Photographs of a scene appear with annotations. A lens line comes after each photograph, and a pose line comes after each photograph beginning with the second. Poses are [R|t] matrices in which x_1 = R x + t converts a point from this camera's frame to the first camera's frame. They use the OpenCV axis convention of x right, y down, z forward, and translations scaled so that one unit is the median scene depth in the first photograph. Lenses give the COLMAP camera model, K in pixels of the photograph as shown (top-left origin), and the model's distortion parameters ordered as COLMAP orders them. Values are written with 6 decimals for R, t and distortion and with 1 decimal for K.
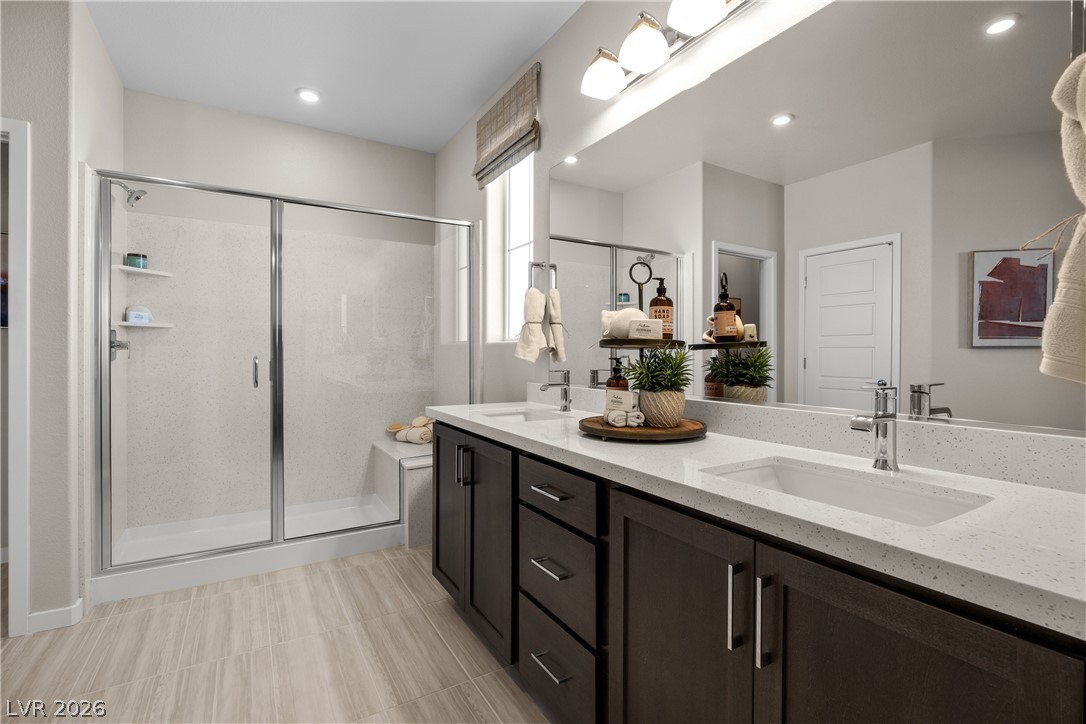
lens RADIAL K [[496.3, 0, 543.2], [0, 496.3, 356.1], [0, 0, 1]] dist [-0.008587, 0.000066]
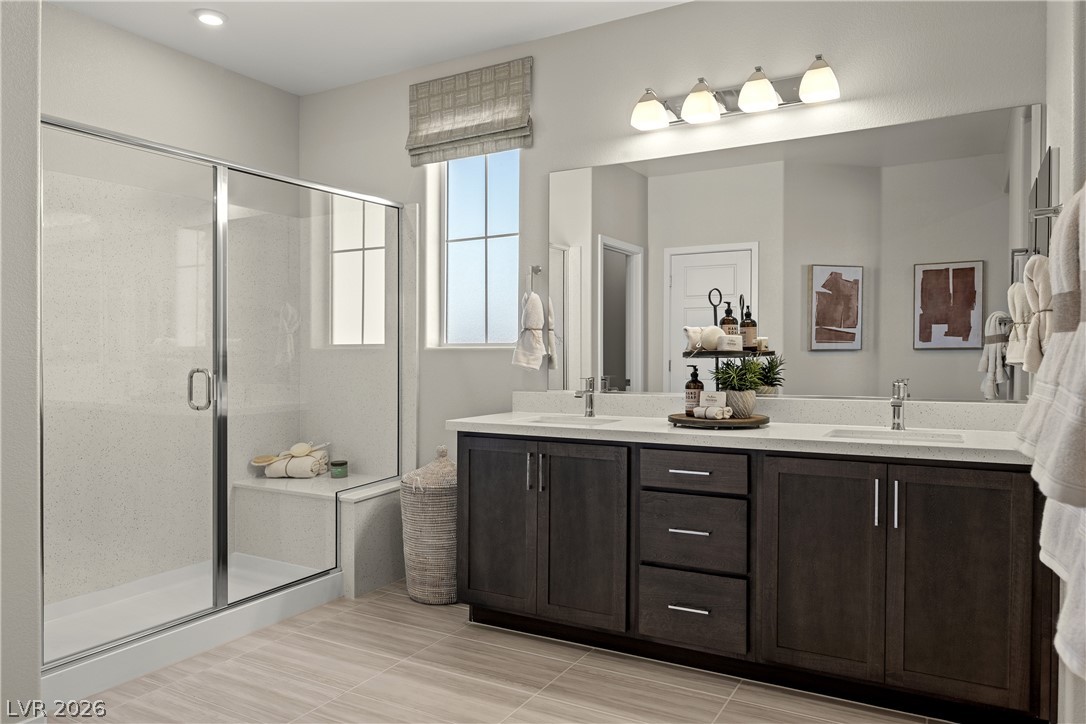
lens RADIAL K [[752.5, 0, 543.0], [0, 752.5, 362.0], [0, 0, 1]] dist [-0.006072, 0.000674]
pose [[0.873863, -0.011655, 0.486032, -0.976693], [0.008294, 0.999925, 0.009066, -0.022123], [-0.486101, -0.003891, 0.873894, -0.394673]]
